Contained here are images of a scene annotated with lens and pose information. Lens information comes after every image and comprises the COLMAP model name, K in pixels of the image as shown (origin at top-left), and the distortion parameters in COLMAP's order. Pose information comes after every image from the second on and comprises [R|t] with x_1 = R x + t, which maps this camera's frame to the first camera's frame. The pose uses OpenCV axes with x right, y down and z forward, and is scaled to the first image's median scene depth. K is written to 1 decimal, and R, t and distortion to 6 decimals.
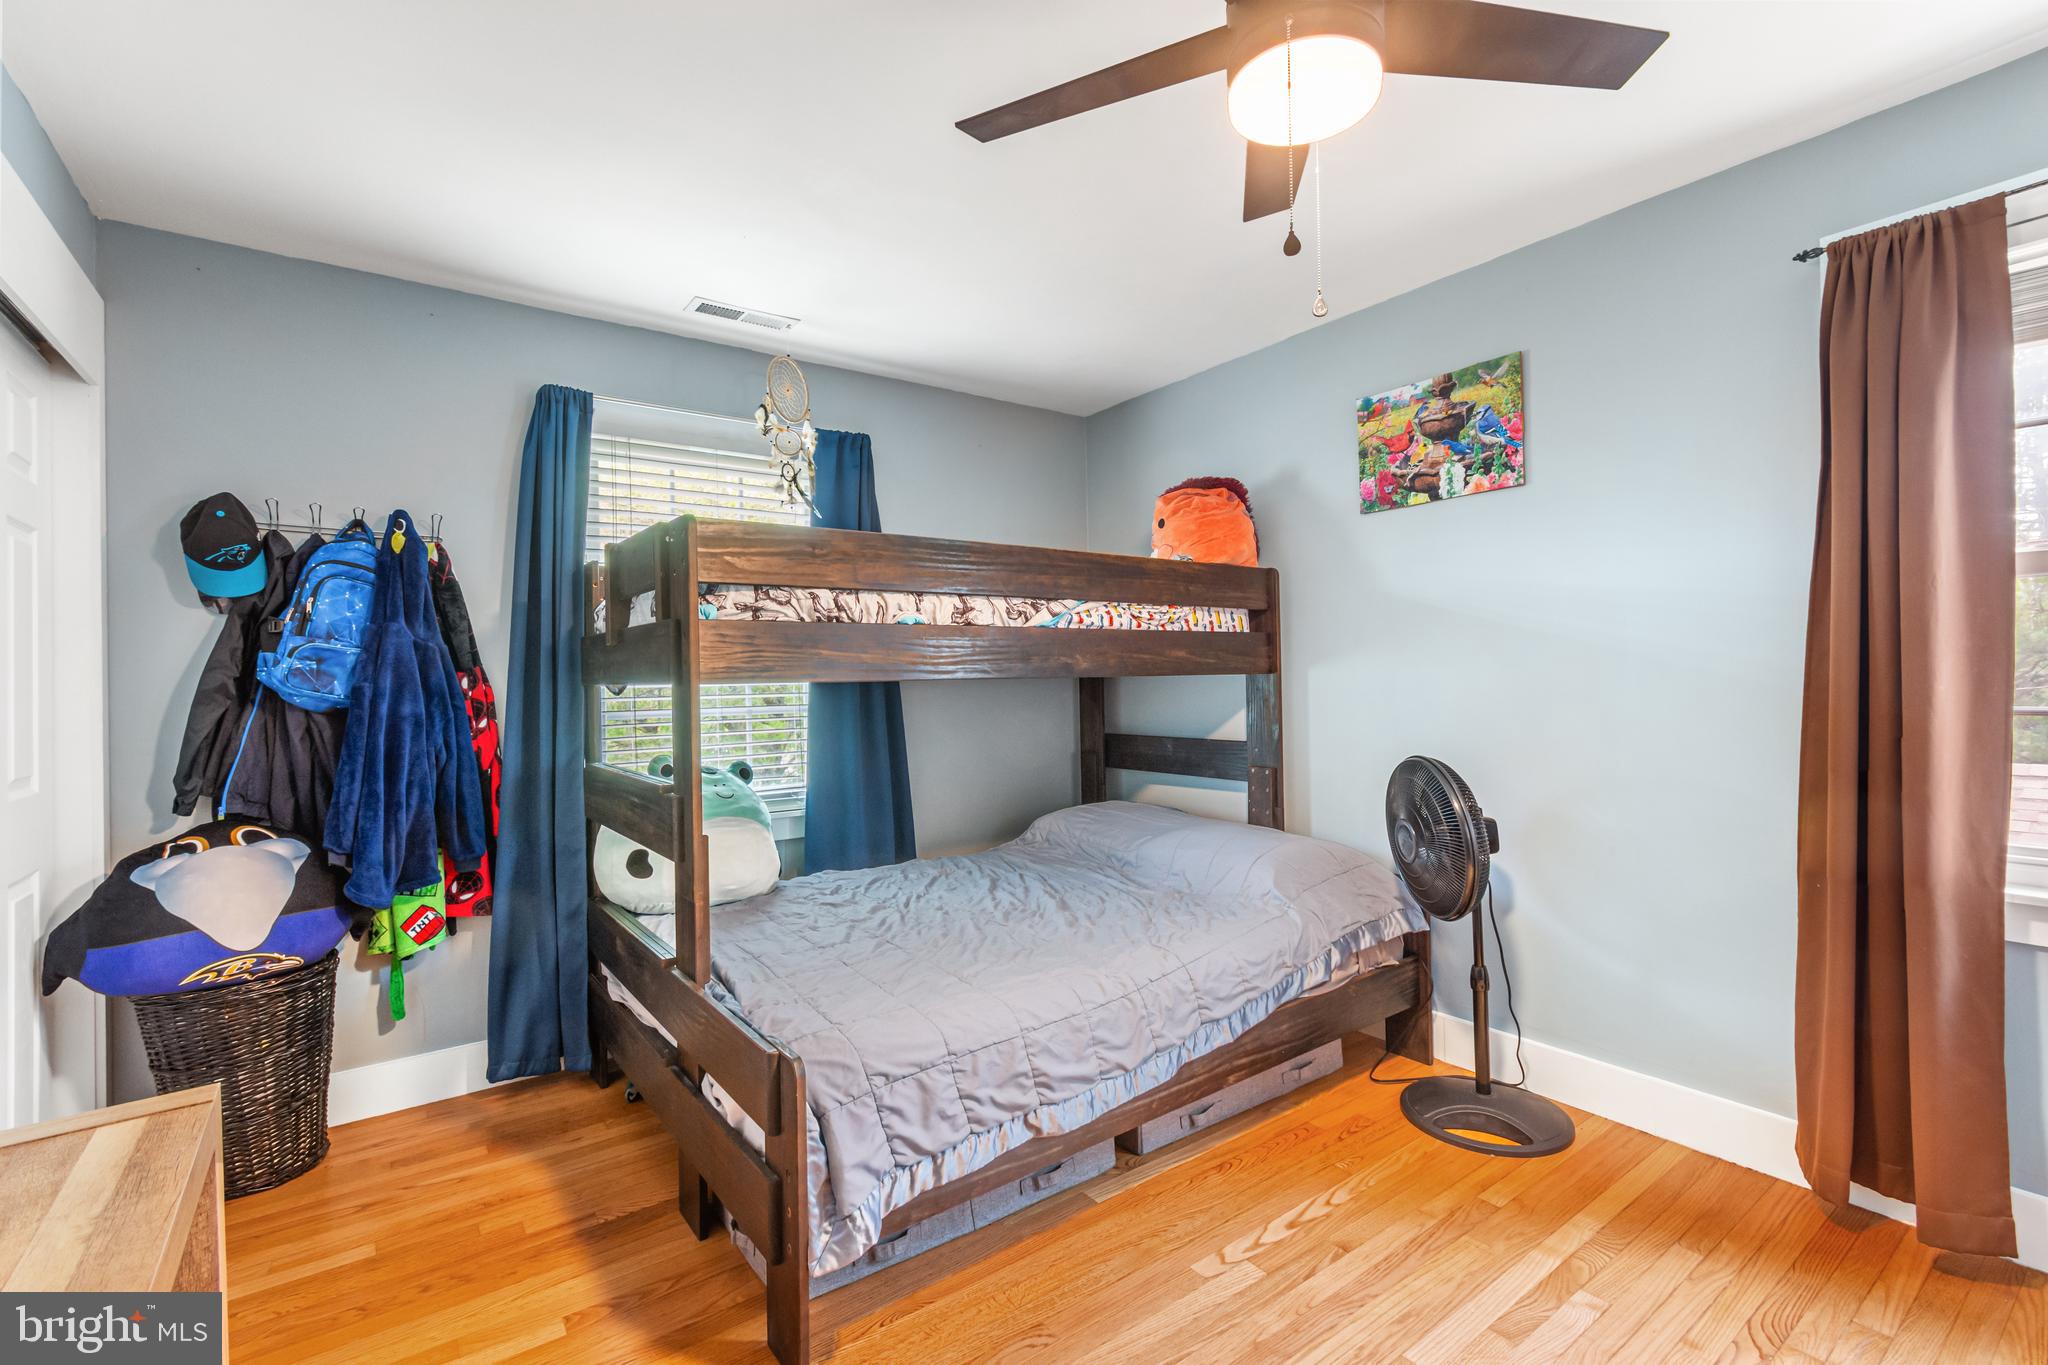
lens RADIAL K [[925.6, 0, 1020.8], [0, 925.6, 672.2], [0, 0, 1]] dist [0.004032, 0.001080]
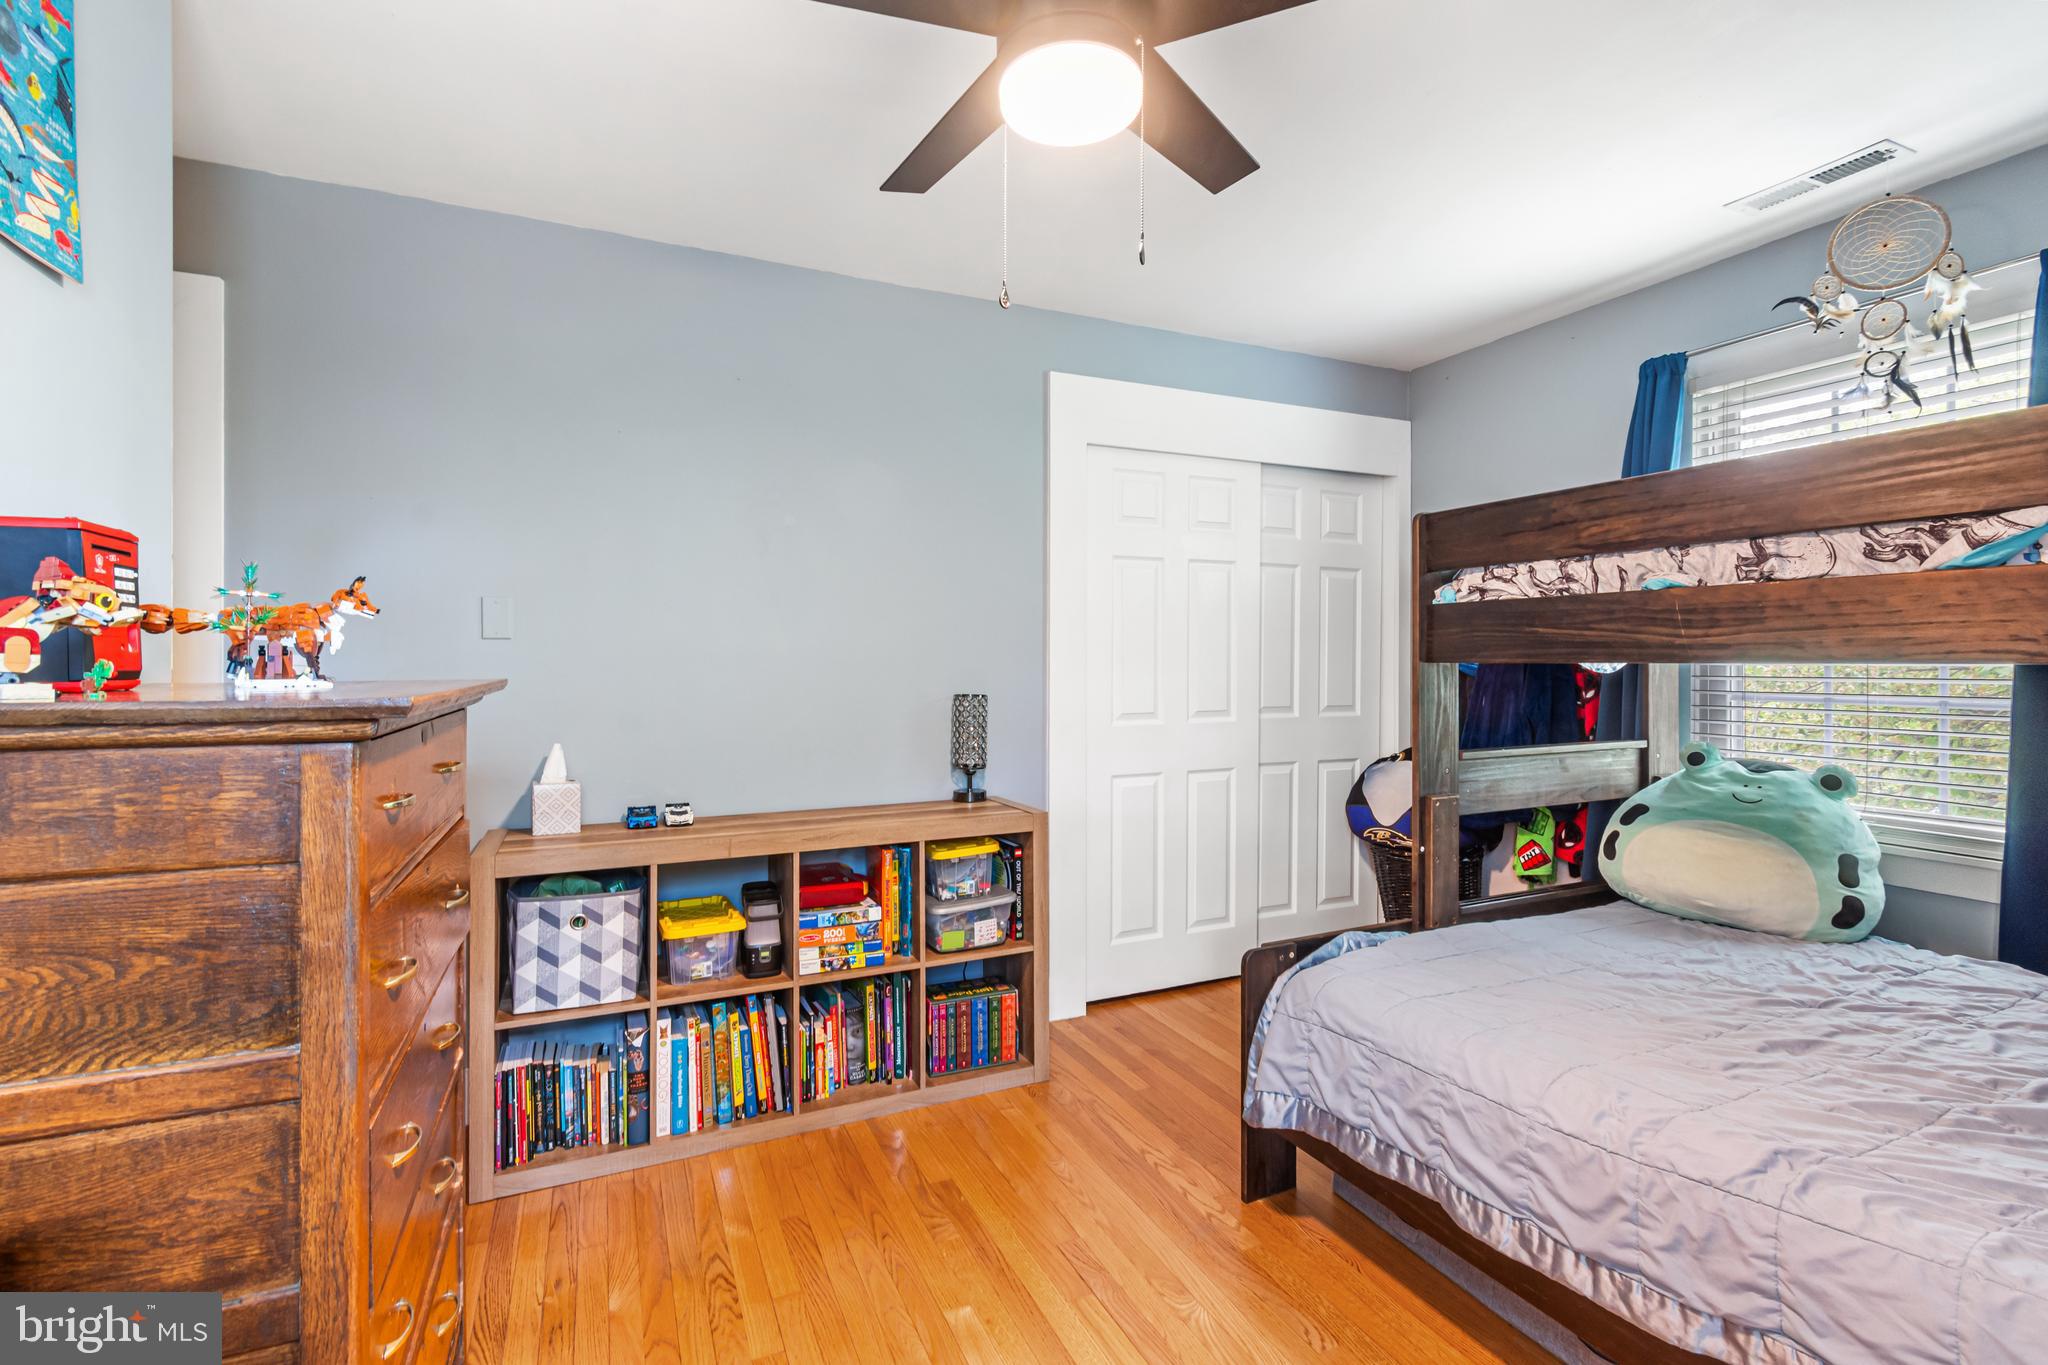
lens RADIAL K [[925.6, 0, 1020.8], [0, 925.6, 672.2], [0, 0, 1]] dist [0.004032, 0.001080]
pose [[-0.206426, 0.030512, -0.977986, 0.705255], [0.008456, 0.999532, 0.029400, -0.010408], [0.978426, -0.002201, -0.206587, 0.620405]]
